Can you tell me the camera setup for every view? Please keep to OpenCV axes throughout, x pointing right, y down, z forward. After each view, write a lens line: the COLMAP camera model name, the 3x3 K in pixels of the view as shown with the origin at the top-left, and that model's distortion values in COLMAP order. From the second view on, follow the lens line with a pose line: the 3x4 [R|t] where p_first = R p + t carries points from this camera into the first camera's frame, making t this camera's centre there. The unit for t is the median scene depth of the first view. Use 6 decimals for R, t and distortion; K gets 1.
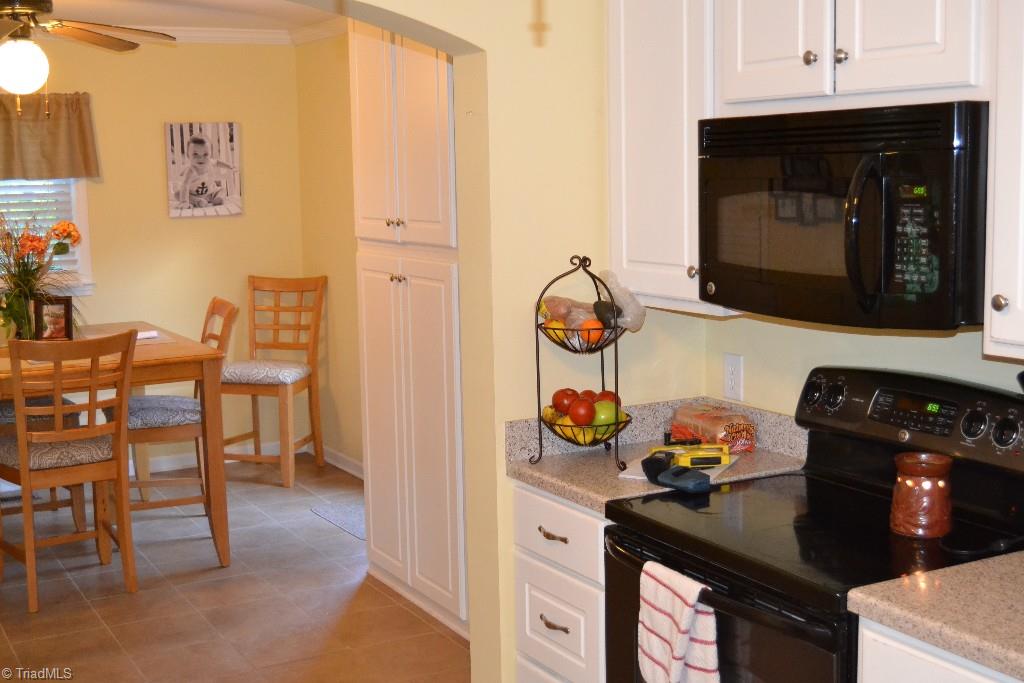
lens RADIAL K [[1313.9, 0, 514.9], [0, 1313.9, 338.0], [0, 0, 1]] dist [-0.047960, 0.000000]
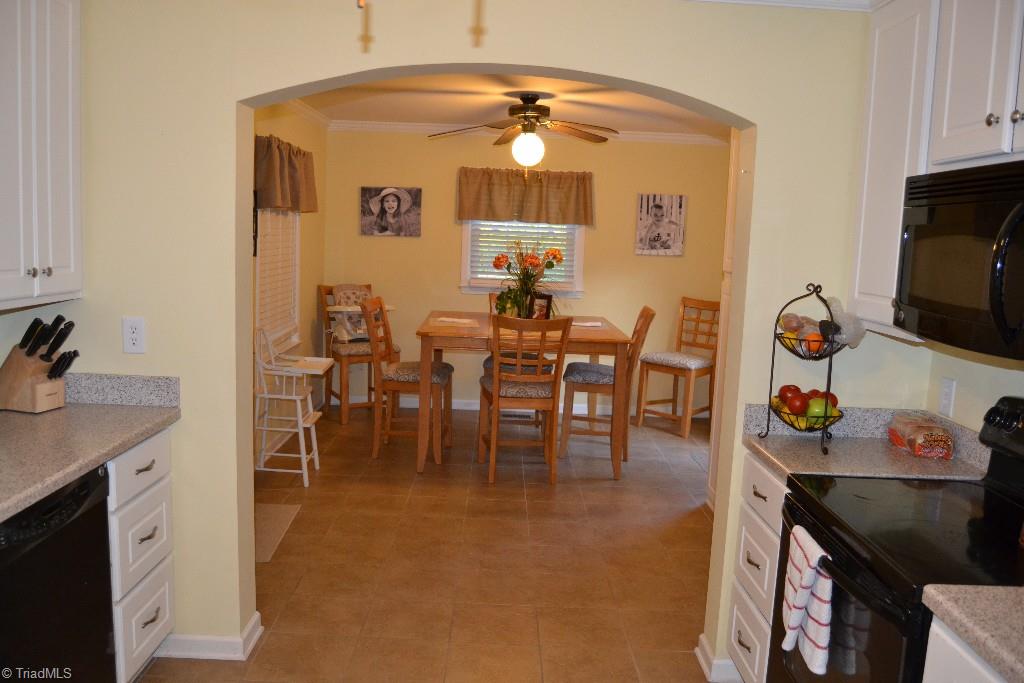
lens RADIAL K [[820.7, 0, 504.3], [0, 820.7, 341.9], [0, 0, 1]] dist [-0.091088, 0.041256]
pose [[0.869764, 0.118748, -0.478967, 0.109861], [-0.120685, 0.992327, 0.026869, 0.005889], [0.478483, 0.034434, 0.877422, 0.101665]]
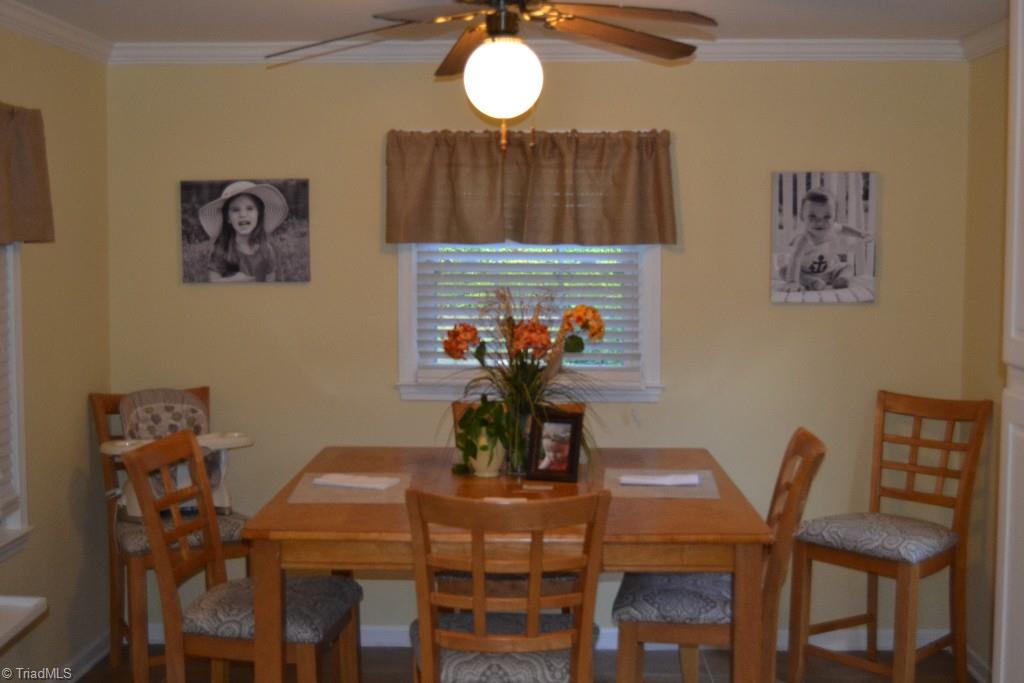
lens RADIAL K [[1313.9, 0, 513.9], [0, 1313.9, 333.6], [0, 0, 1]] dist [-0.047960, 0.000000]
pose [[0.853338, 0.058004, -0.518121, -0.013120], [-0.087318, 0.995655, -0.032349, -0.054004], [0.513994, 0.072846, 0.854695, 0.427717]]
